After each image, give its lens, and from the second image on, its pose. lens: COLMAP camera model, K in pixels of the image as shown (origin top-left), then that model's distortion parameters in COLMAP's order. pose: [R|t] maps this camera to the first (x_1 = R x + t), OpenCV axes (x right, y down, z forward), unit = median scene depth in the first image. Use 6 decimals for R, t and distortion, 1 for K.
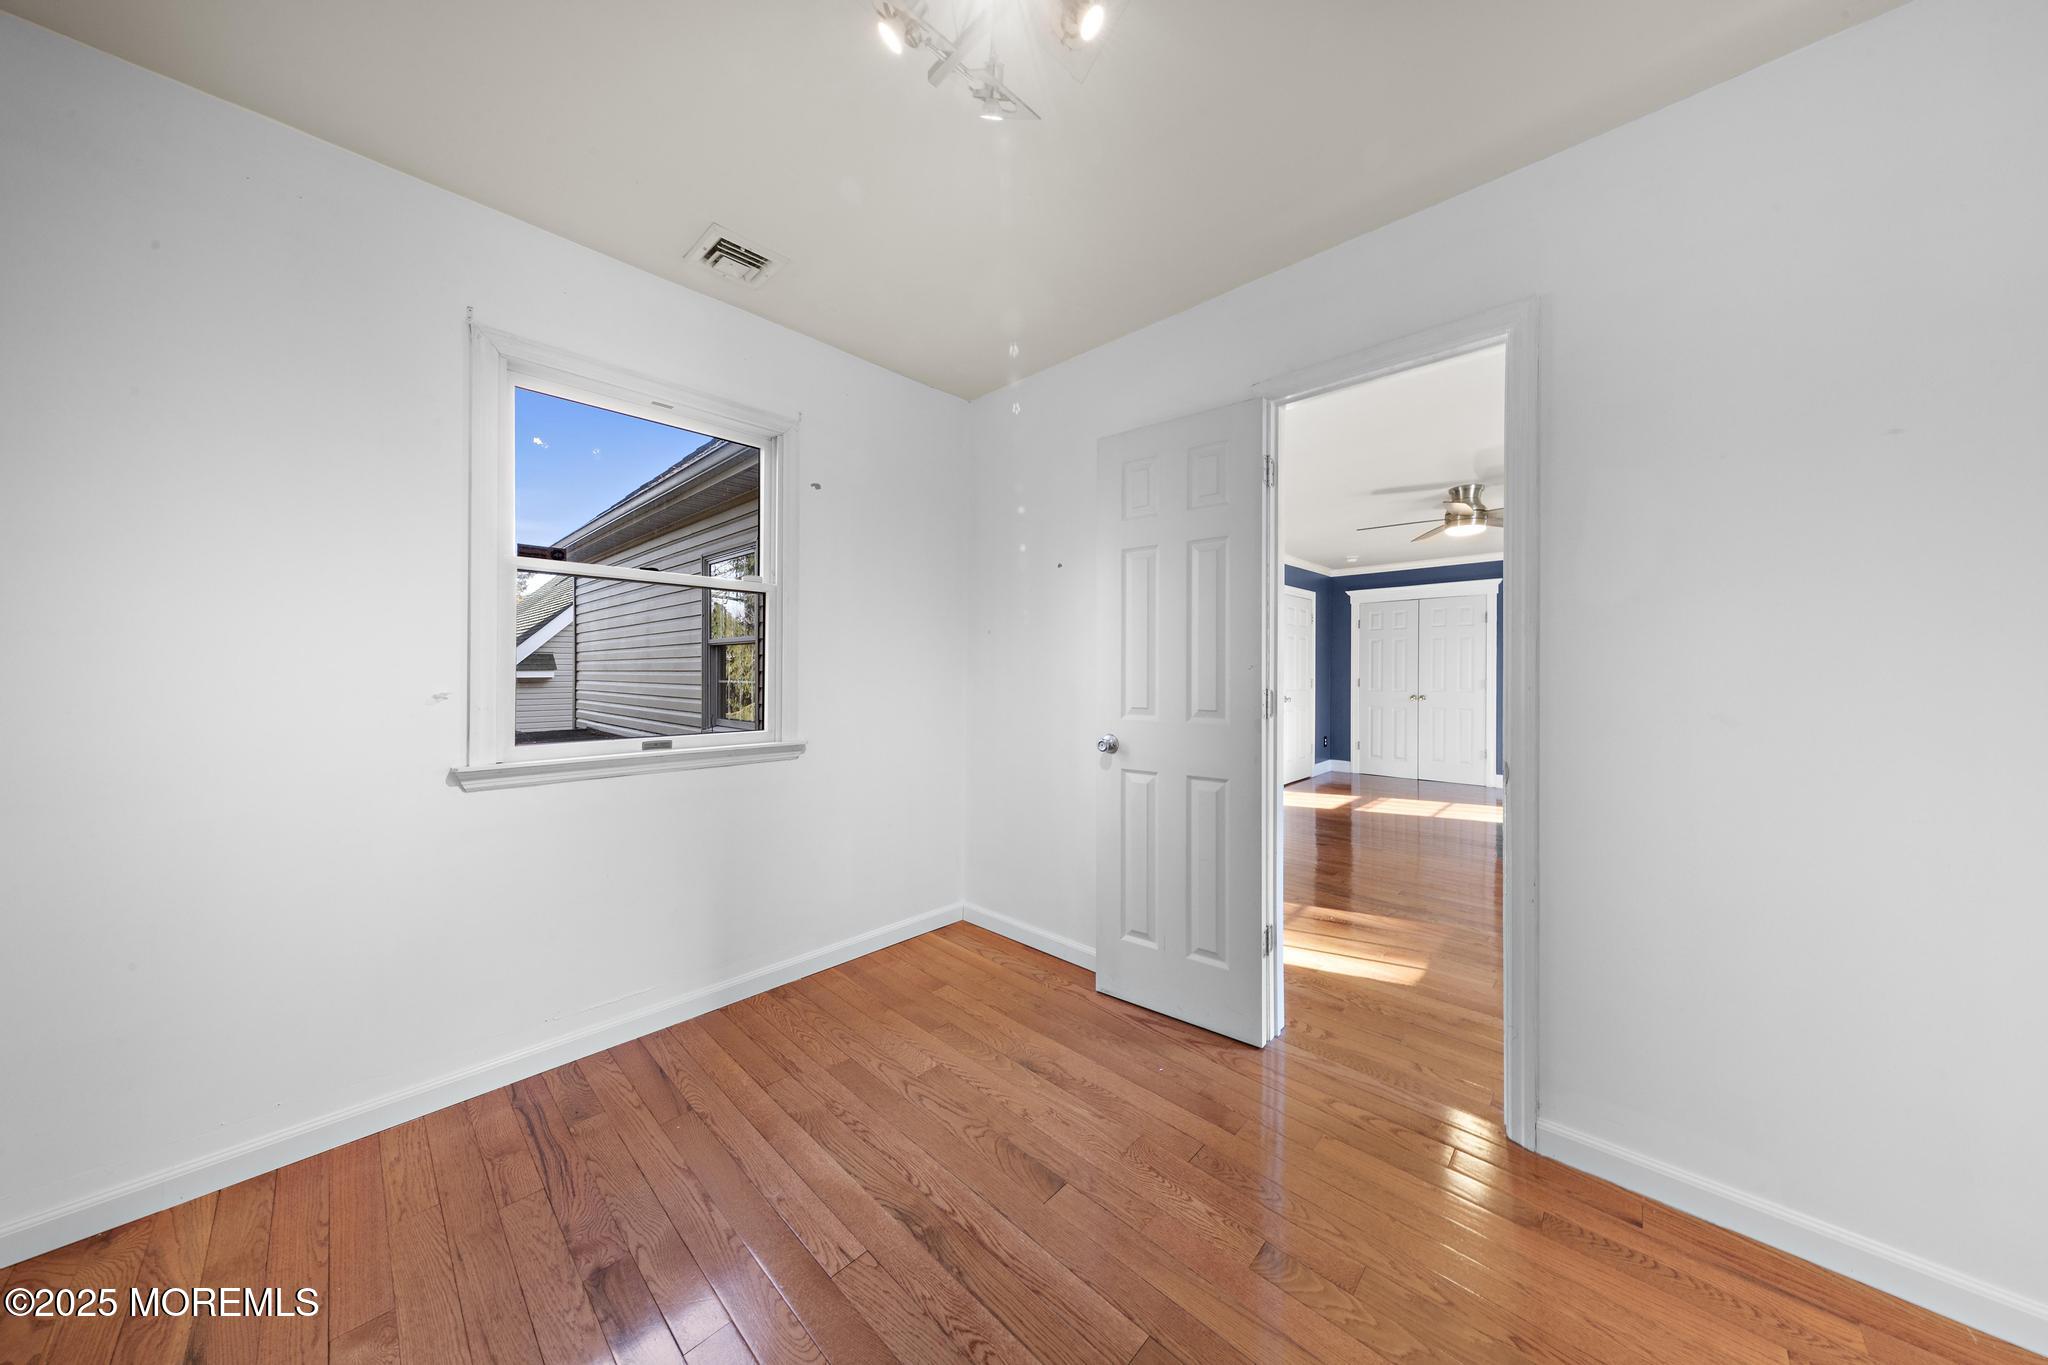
lens RADIAL K [[649.2, 0, 1026.9], [0, 649.2, 673.8], [0, 0, 1]] dist [0.009472, 0.000058]
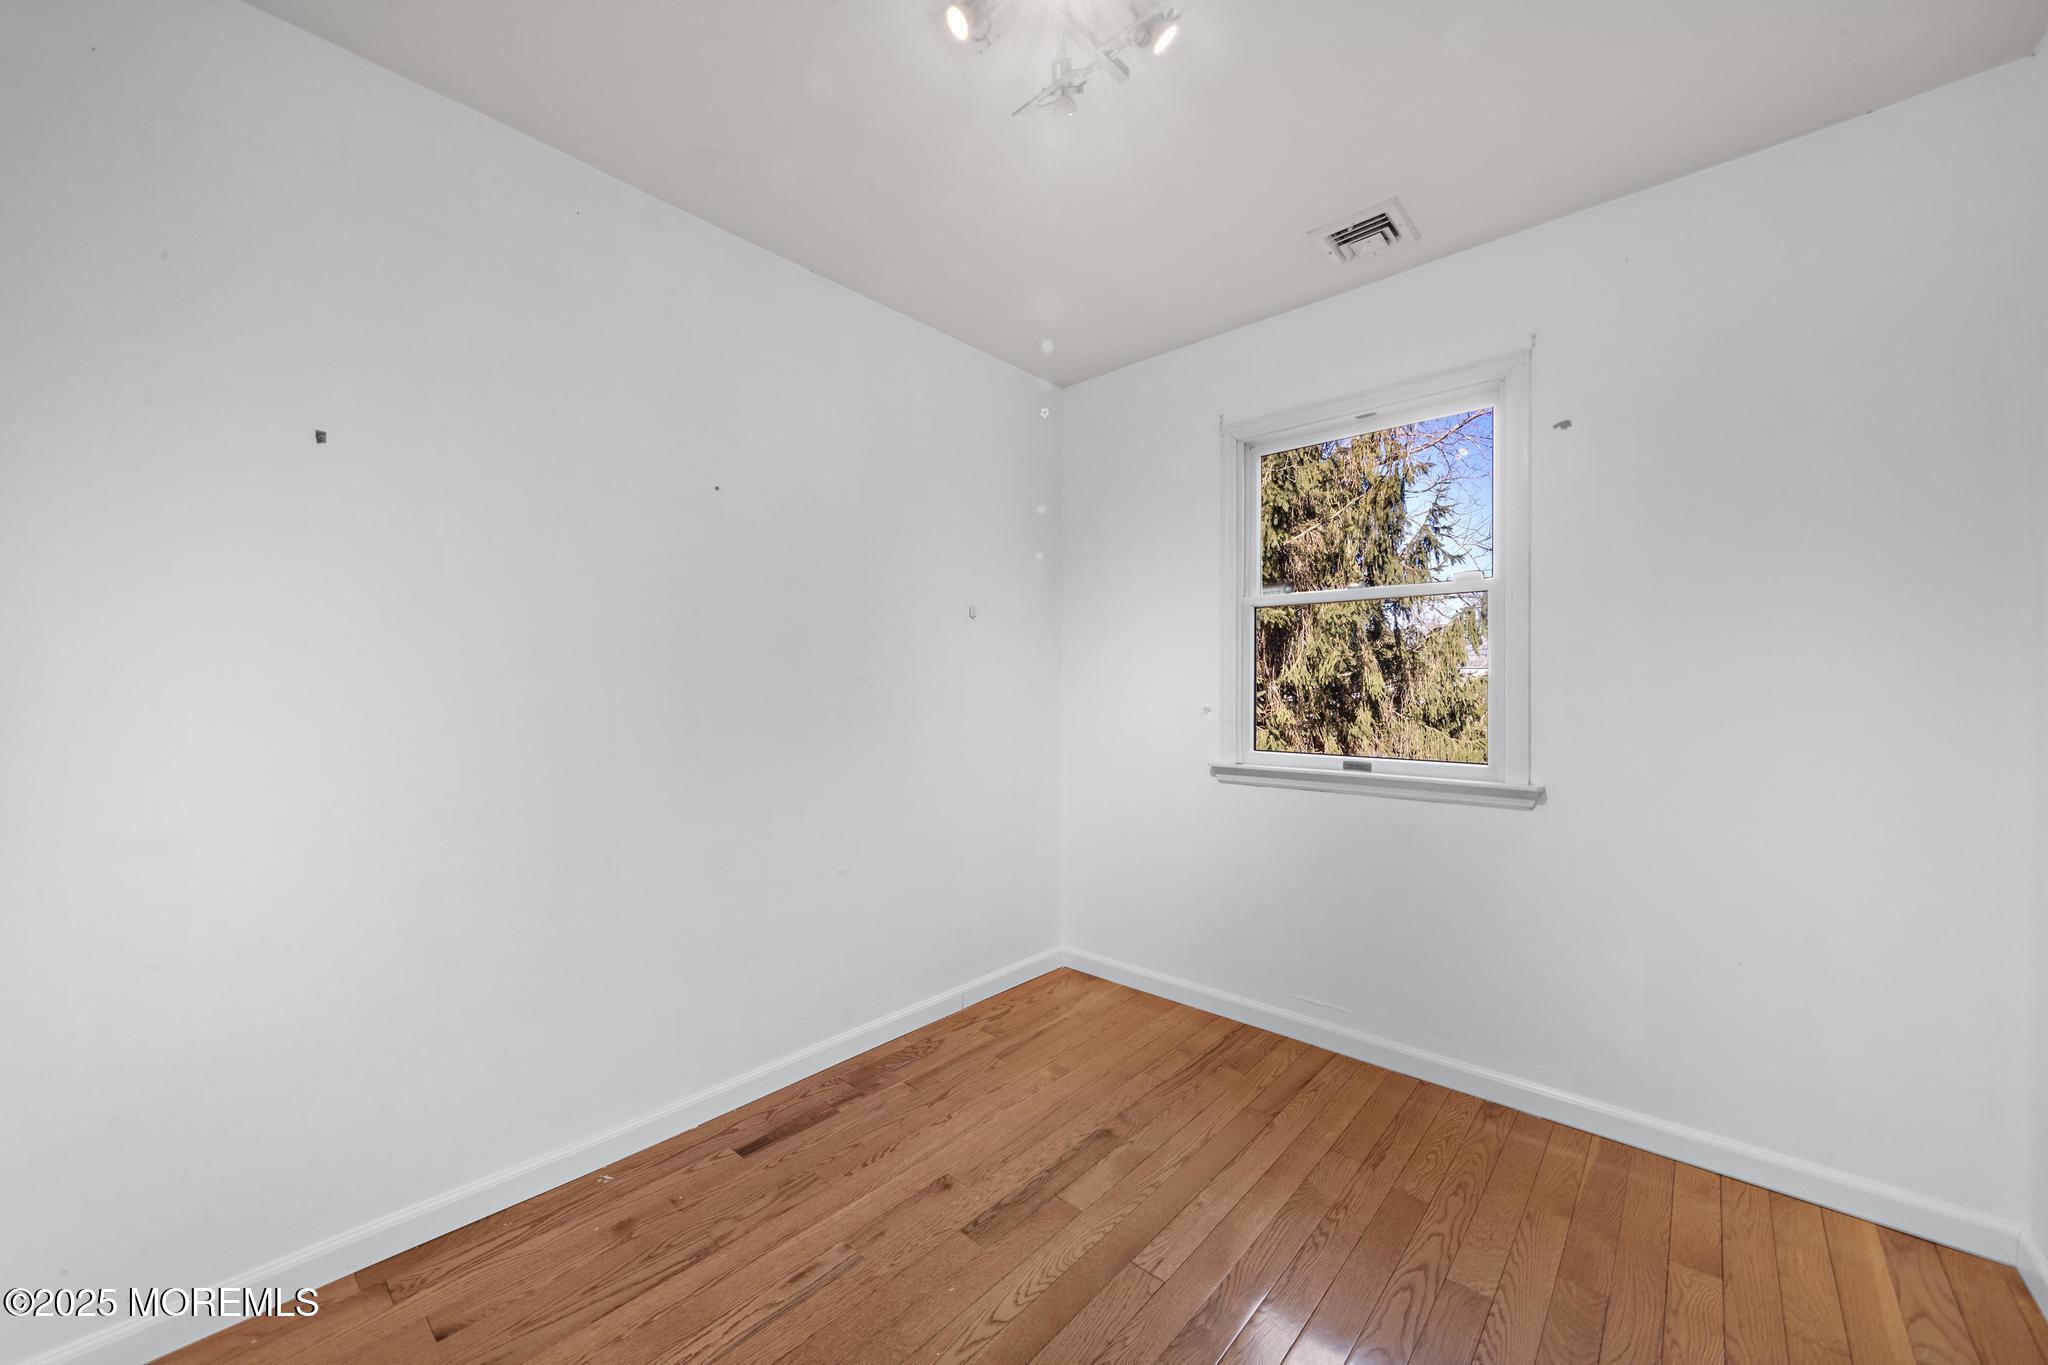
lens RADIAL K [[754.3, 0, 1027.4], [0, 754.3, 687.1], [0, 0, 1]] dist [0.003129, 0.000330]
pose [[0.031789, -0.009873, -0.999446, 0.644622], [-0.004118, 0.999941, -0.010008, 0.005291], [0.999486, 0.004434, 0.031747, 0.551236]]
